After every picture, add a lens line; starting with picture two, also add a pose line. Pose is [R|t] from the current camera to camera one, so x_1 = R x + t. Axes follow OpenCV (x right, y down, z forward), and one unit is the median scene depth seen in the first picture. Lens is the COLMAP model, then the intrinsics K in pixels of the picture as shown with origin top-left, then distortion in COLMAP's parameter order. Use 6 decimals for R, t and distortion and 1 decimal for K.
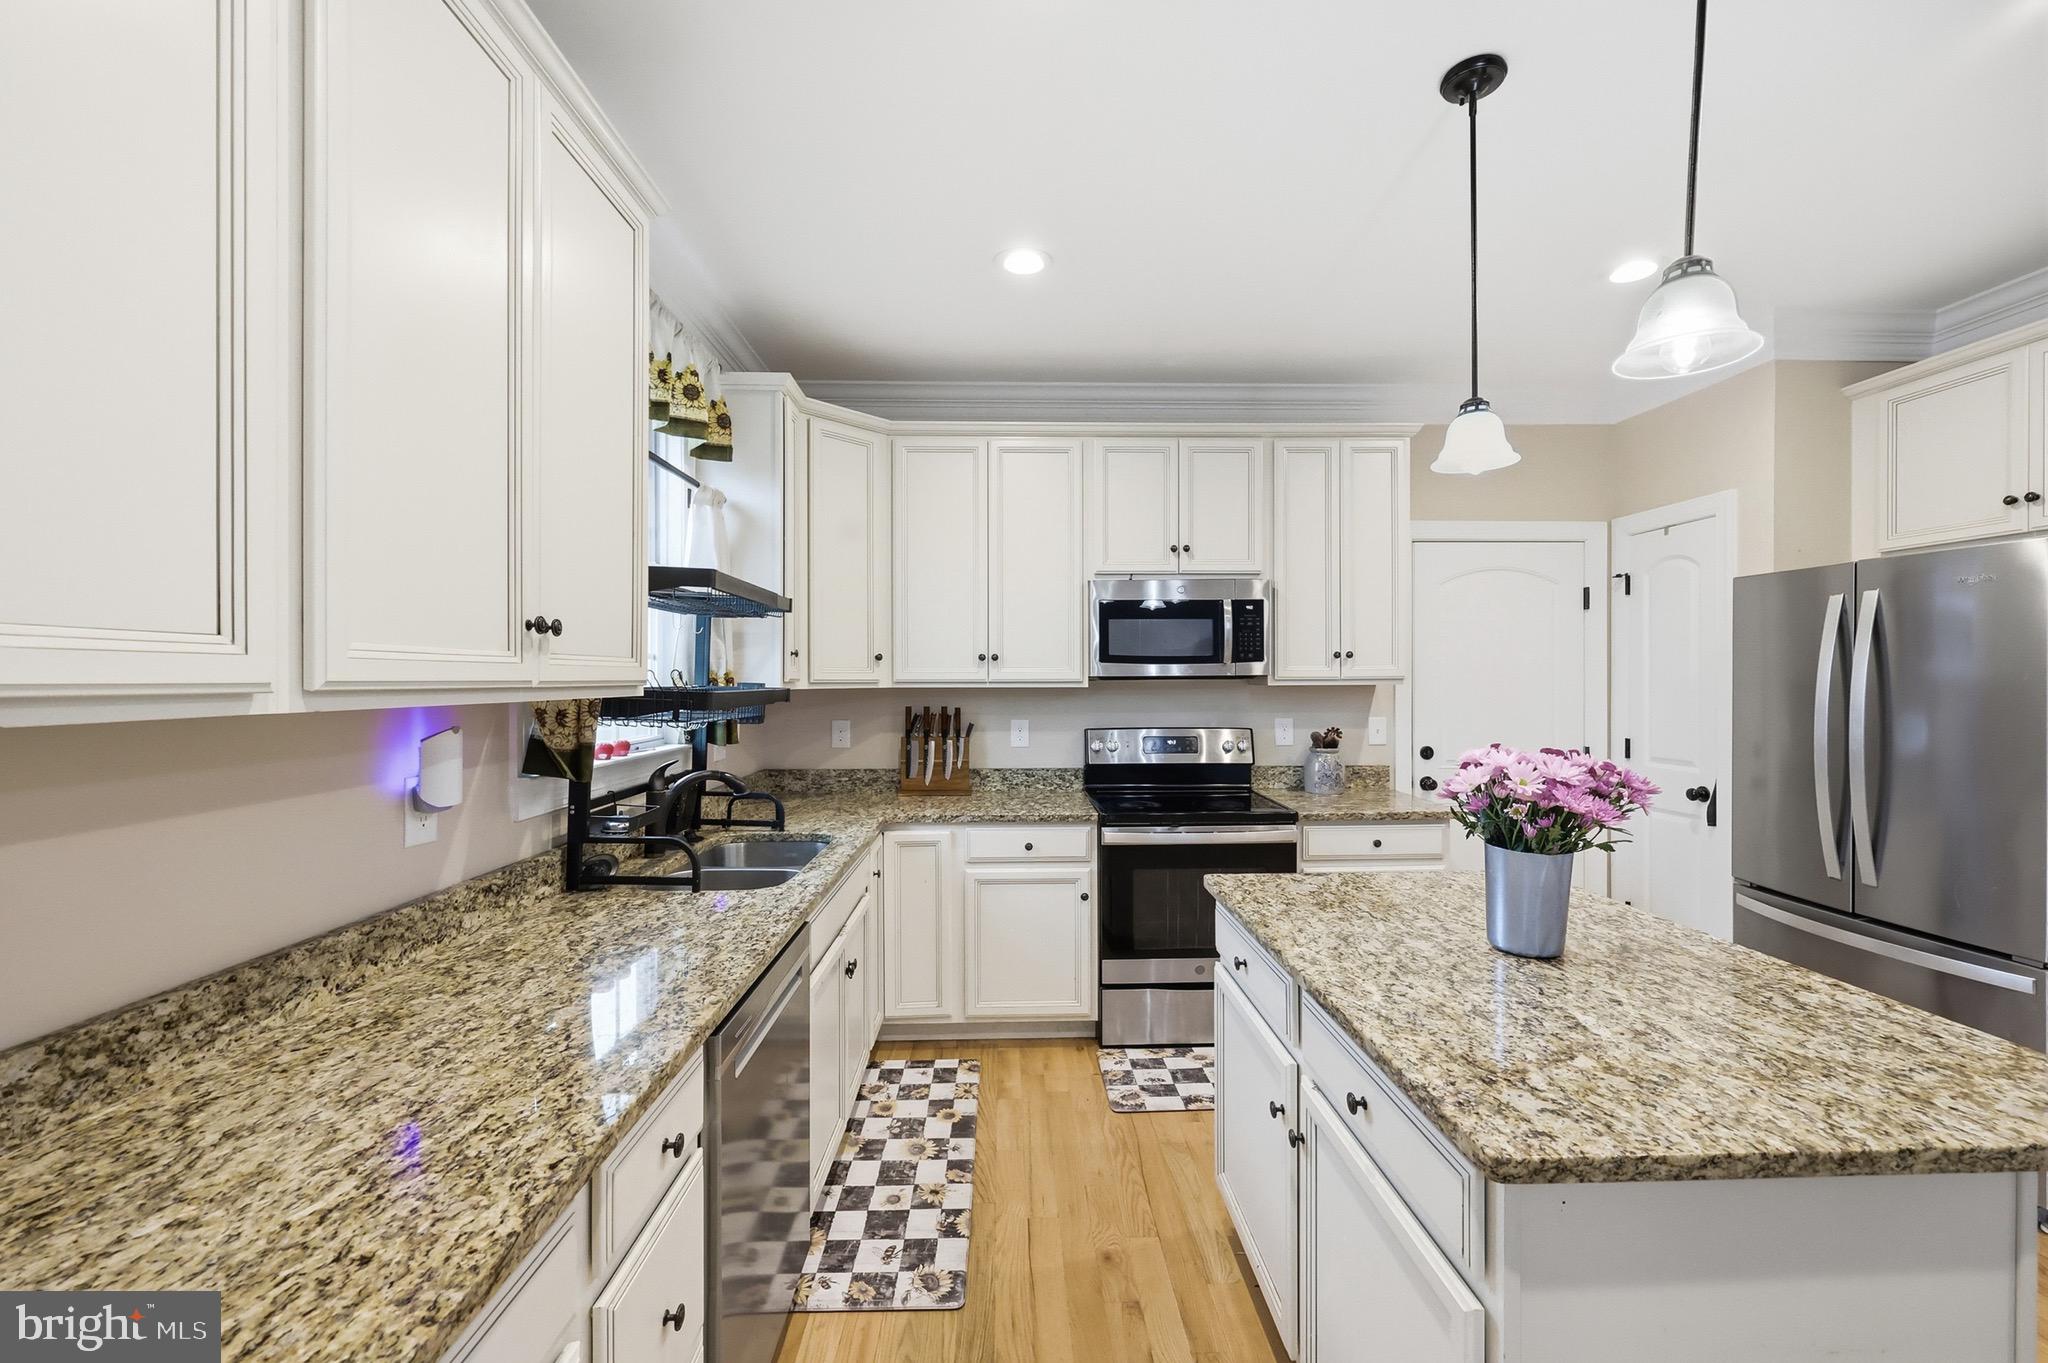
lens RADIAL K [[822.9, 0, 1026.8], [0, 822.9, 682.7], [0, 0, 1]] dist [-0.002075, 0.000130]
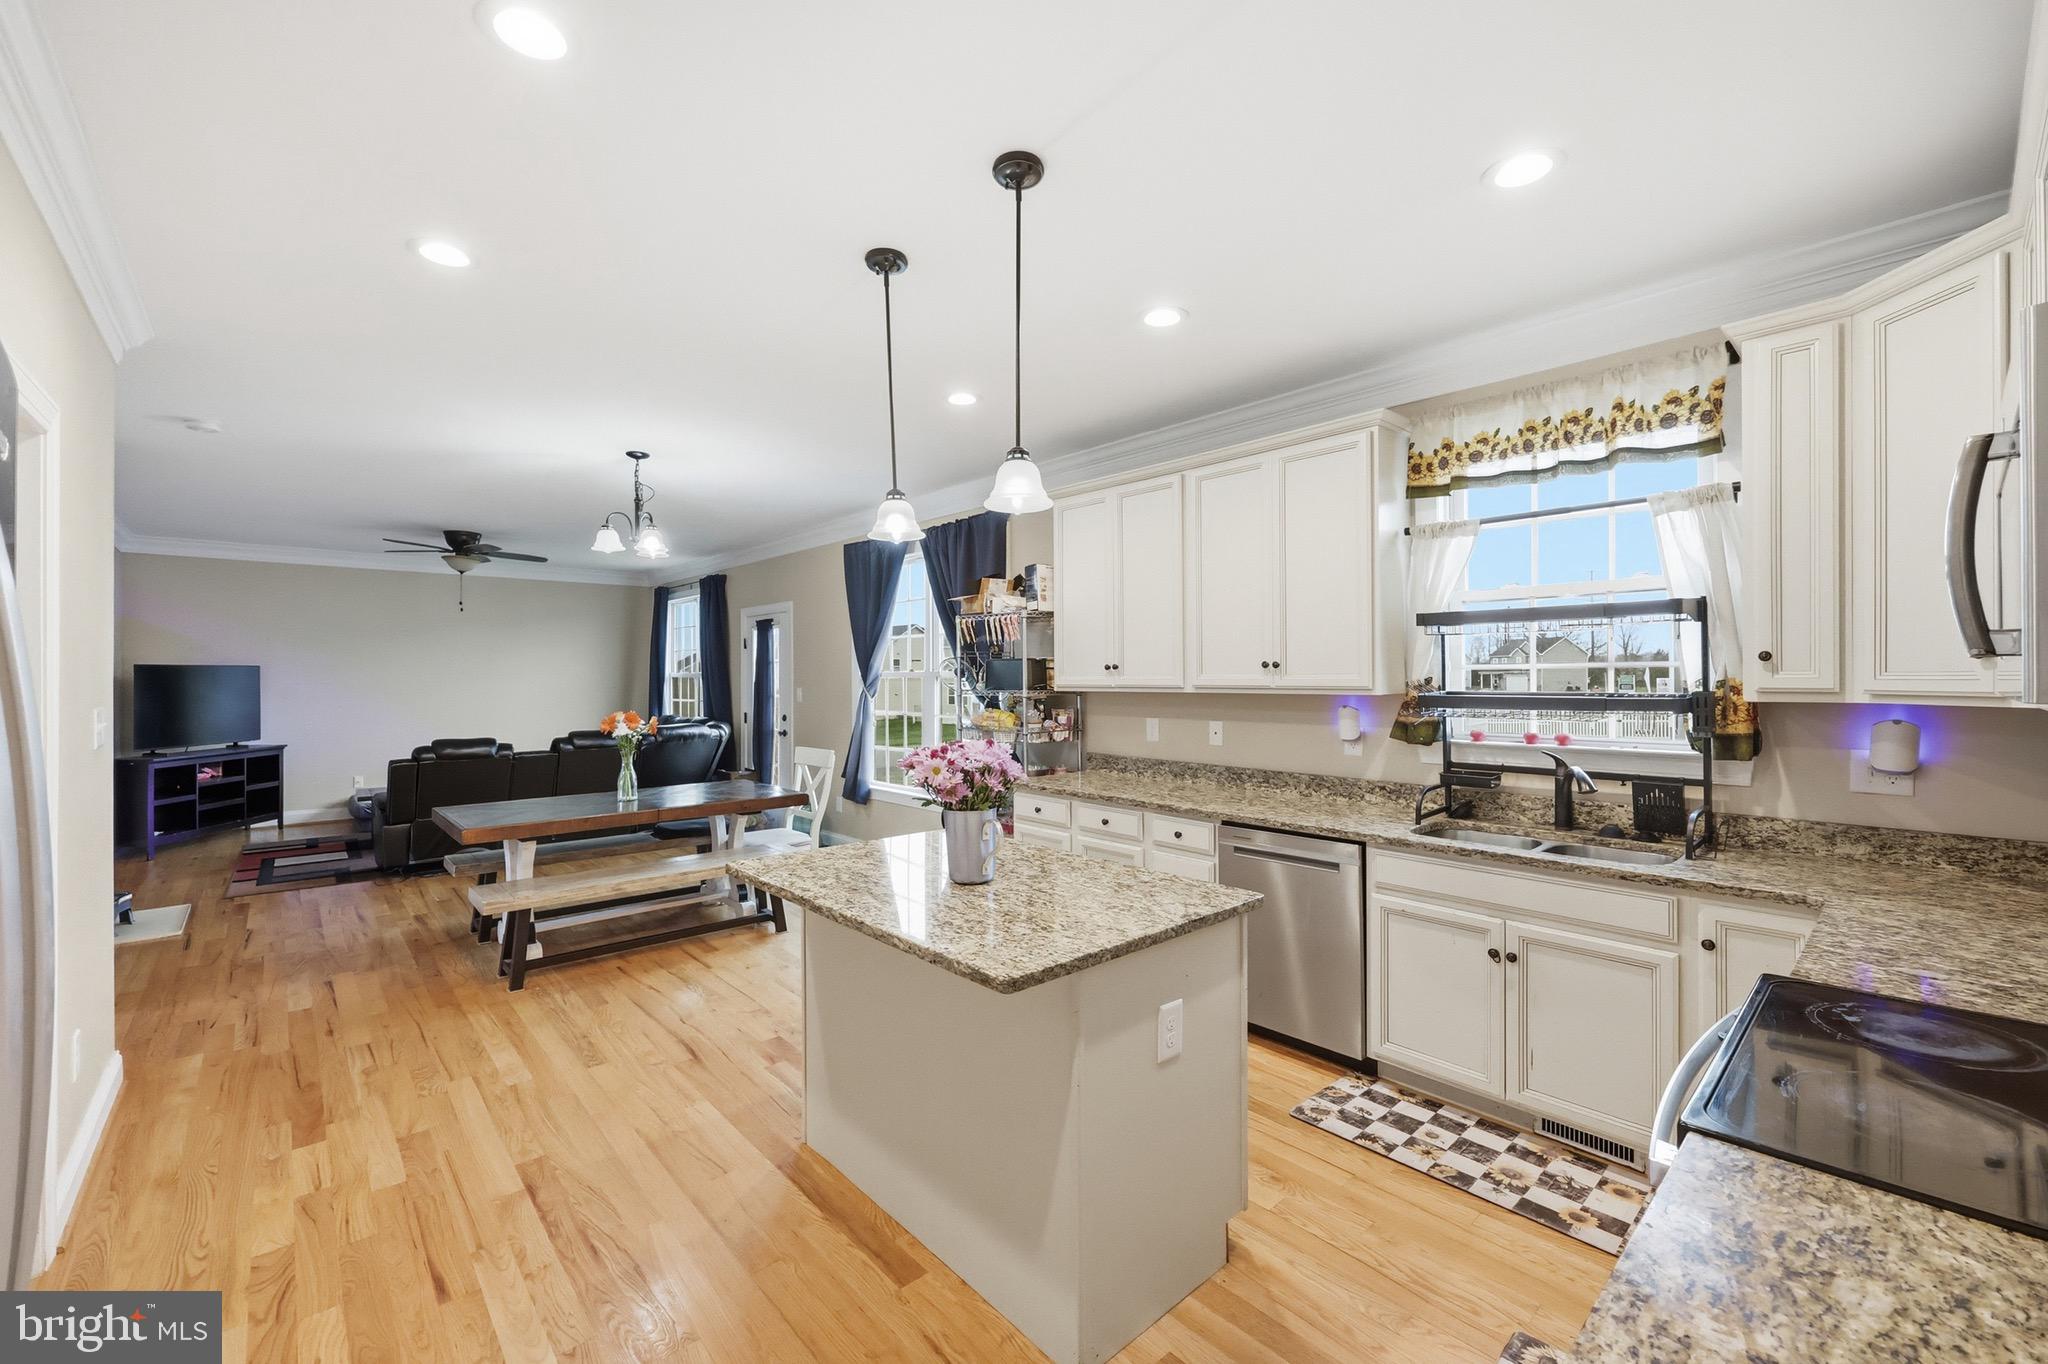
lens RADIAL K [[827.2, 0, 1024.6], [0, 827.2, 677.4], [0, 0, 1]] dist [-0.000361, -0.000227]
pose [[-0.760553, 0.005673, -0.649251, 0.798182], [0.002393, 0.999980, 0.005933, -0.022040], [0.649272, 0.002959, -0.760551, 1.168477]]
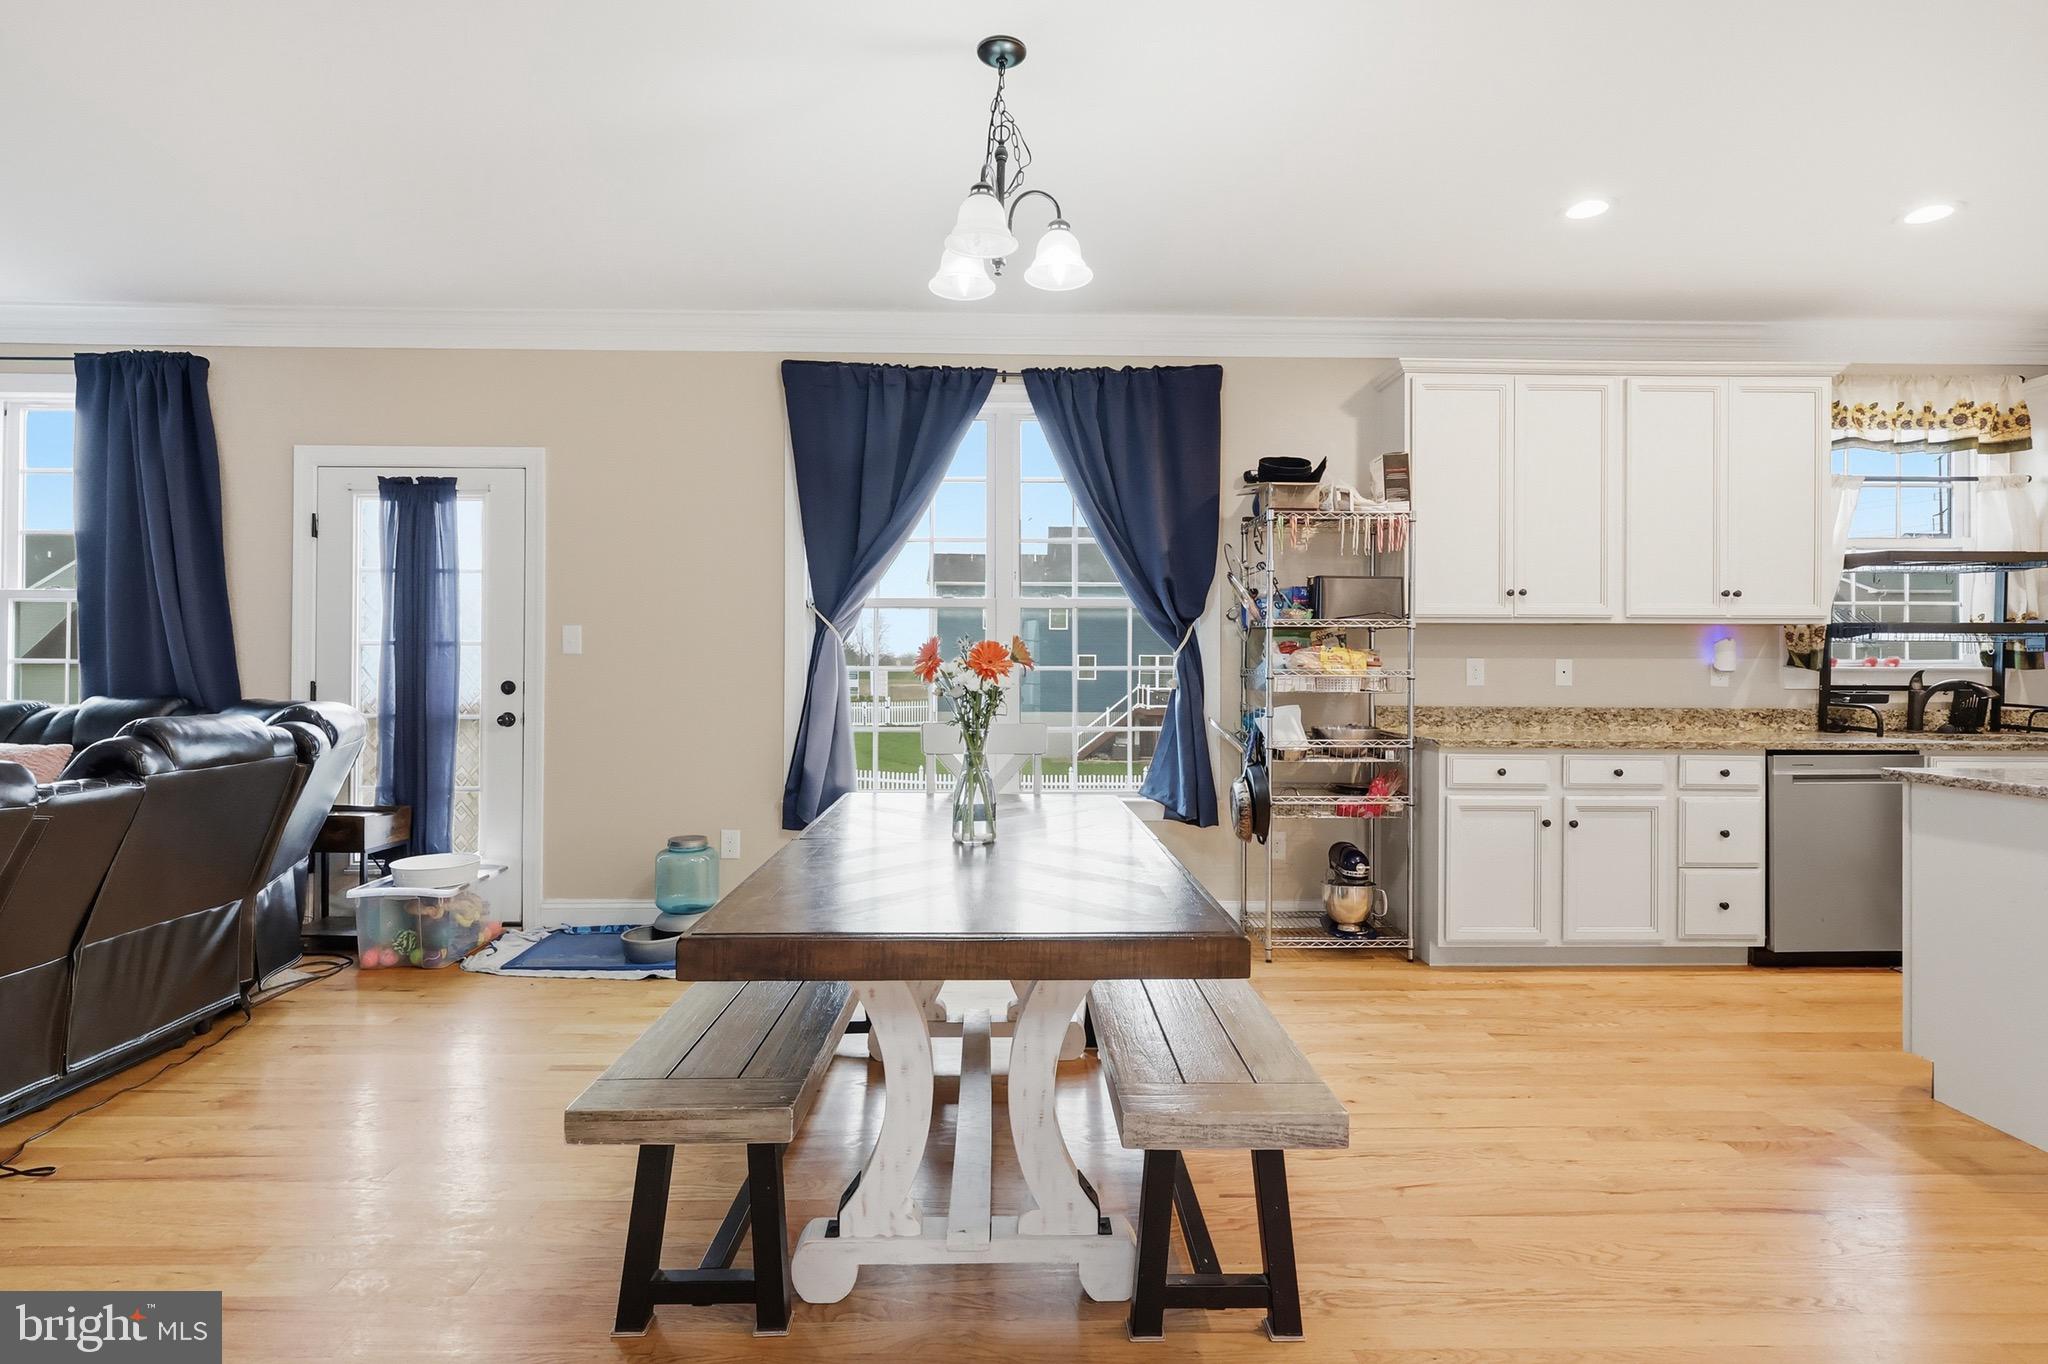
lens RADIAL K [[987.8, 0, 1030.5], [0, 987.8, 660.9], [0, 0, 1]] dist [0.001286, 0.000263]
pose [[-0.007138, -0.004518, -0.999964, 1.173066], [-0.007844, 0.999959, -0.004462, 0.080206], [0.999944, 0.007812, -0.007173, -0.539589]]
